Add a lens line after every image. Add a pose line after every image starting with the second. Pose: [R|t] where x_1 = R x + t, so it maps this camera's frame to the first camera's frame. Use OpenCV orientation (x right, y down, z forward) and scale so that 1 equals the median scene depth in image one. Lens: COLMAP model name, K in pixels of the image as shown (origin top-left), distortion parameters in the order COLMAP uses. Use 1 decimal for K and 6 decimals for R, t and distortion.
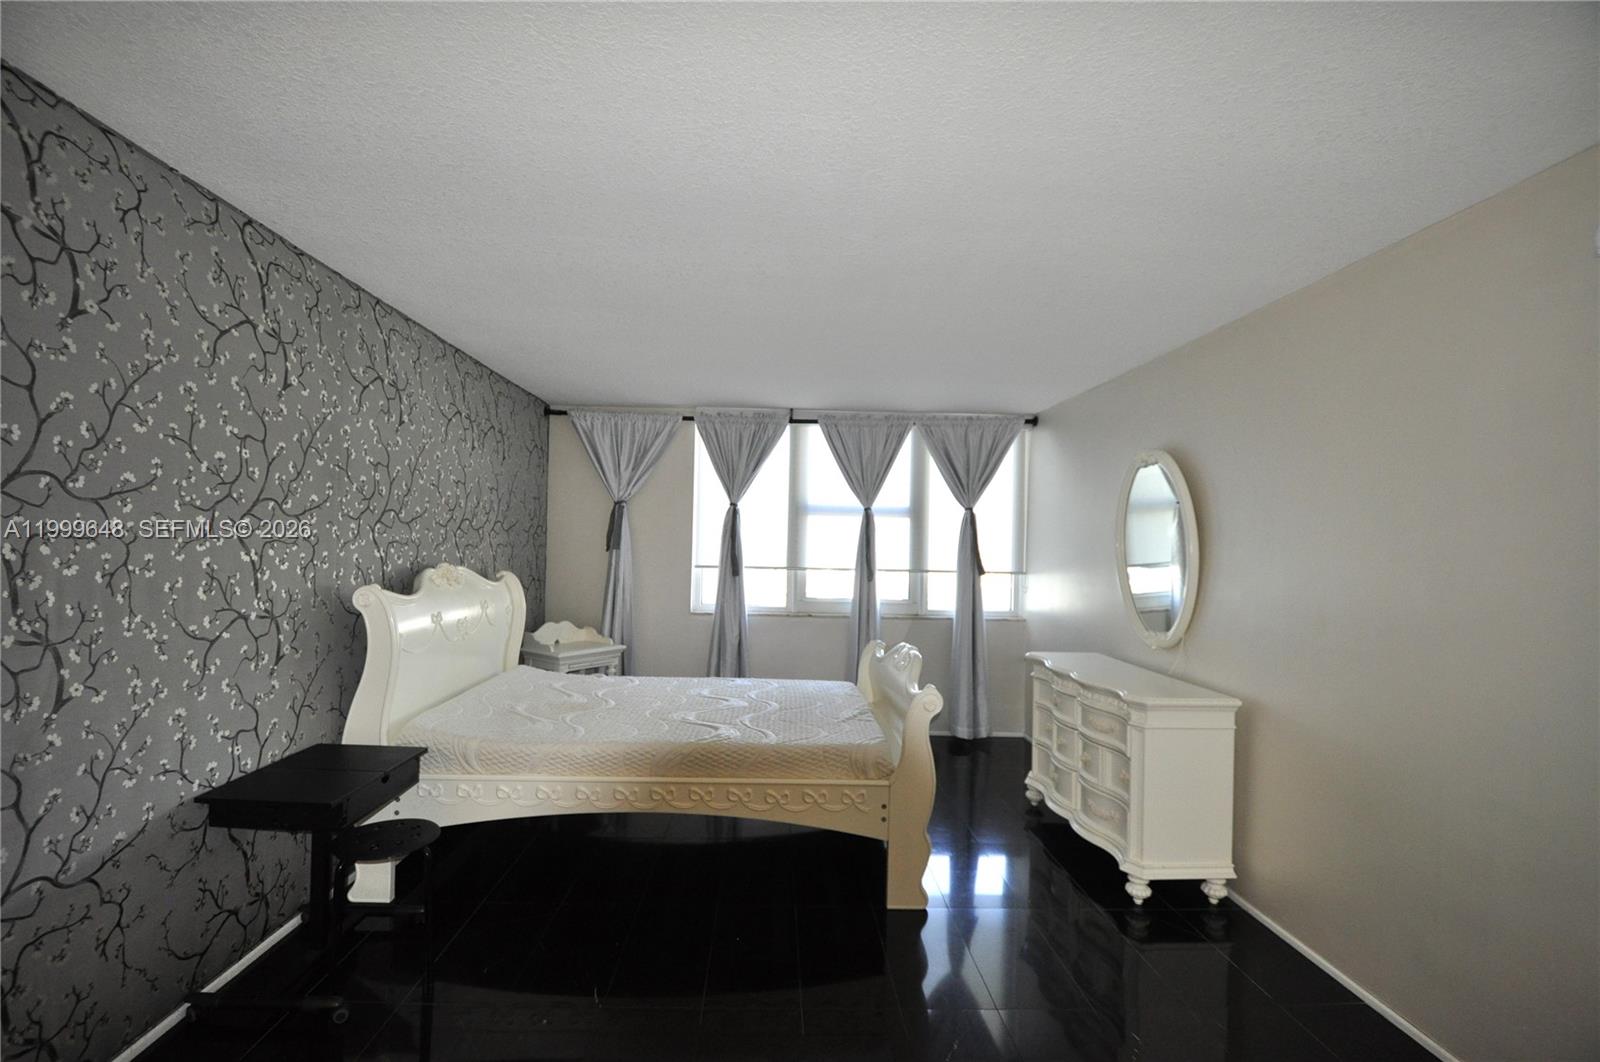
lens RADIAL K [[698.0, 0, 795.9], [0, 698.0, 536.3], [0, 0, 1]] dist [0.011720, -0.021298]
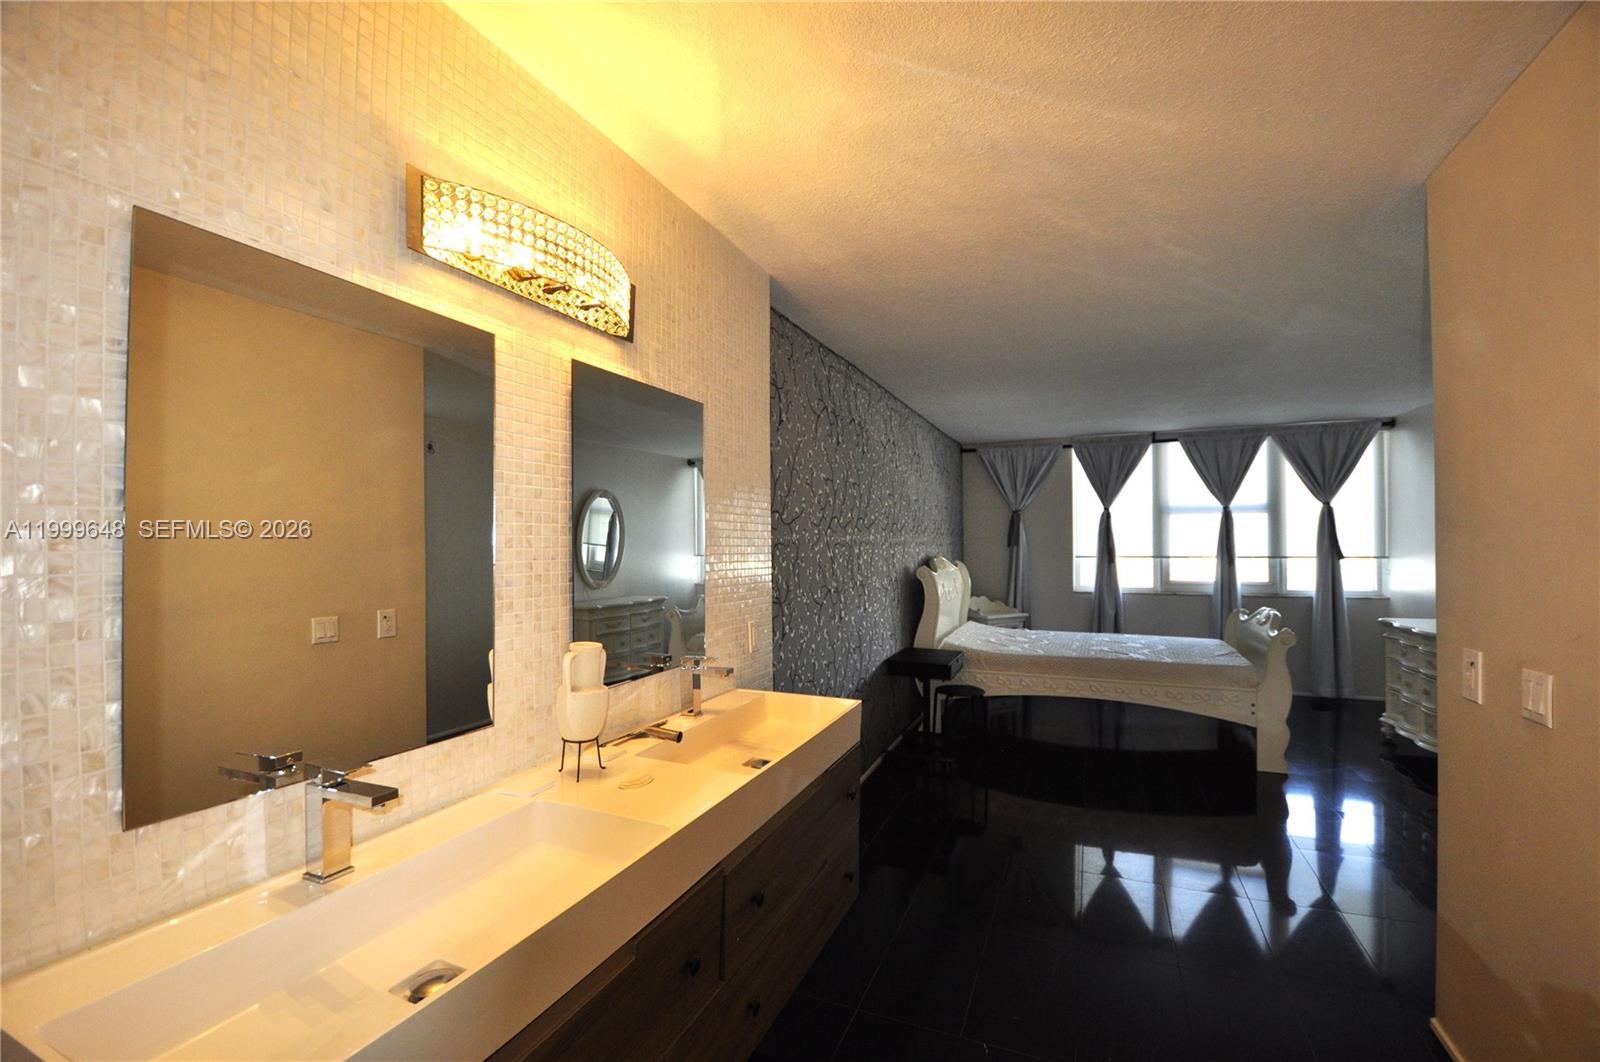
lens RADIAL K [[698.0, 0, 795.9], [0, 698.0, 536.3], [0, 0, 1]] dist [0.011720, -0.021298]
pose [[0.906460, -0.031602, -0.421109, -0.067327], [0.032022, 0.999469, -0.006077, -0.005318], [0.421077, -0.007976, 0.906990, -0.435674]]
